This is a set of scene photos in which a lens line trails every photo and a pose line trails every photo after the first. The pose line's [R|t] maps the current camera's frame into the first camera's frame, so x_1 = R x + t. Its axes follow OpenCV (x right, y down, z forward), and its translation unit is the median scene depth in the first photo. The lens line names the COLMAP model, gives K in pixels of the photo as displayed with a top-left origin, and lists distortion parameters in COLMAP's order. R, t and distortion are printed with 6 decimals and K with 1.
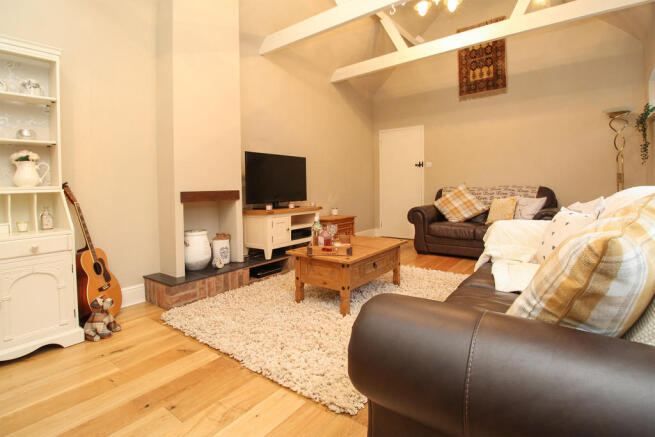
lens RADIAL K [[305.8, 0, 321.3], [0, 305.8, 193.7], [0, 0, 1]] dist [-0.018812, -0.000854]
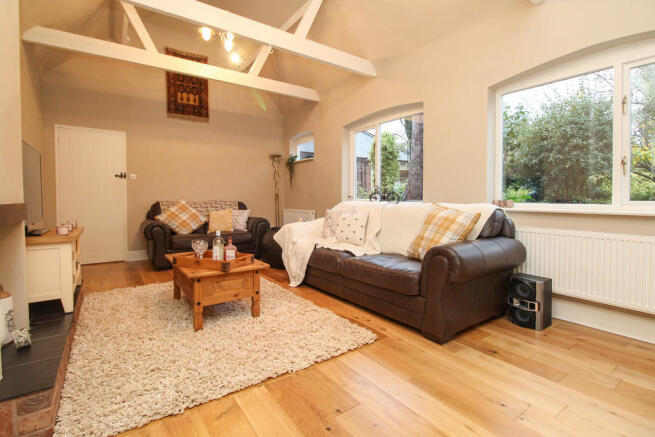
lens RADIAL K [[305.8, 0, 326.1], [0, 305.8, 214.2], [0, 0, 1]] dist [-0.018812, -0.000854]
pose [[0.304762, -0.030002, 0.951956, -0.405226], [0.013839, 0.999538, 0.027071, 0.001069], [-0.952328, 0.004924, 0.305036, 0.196841]]
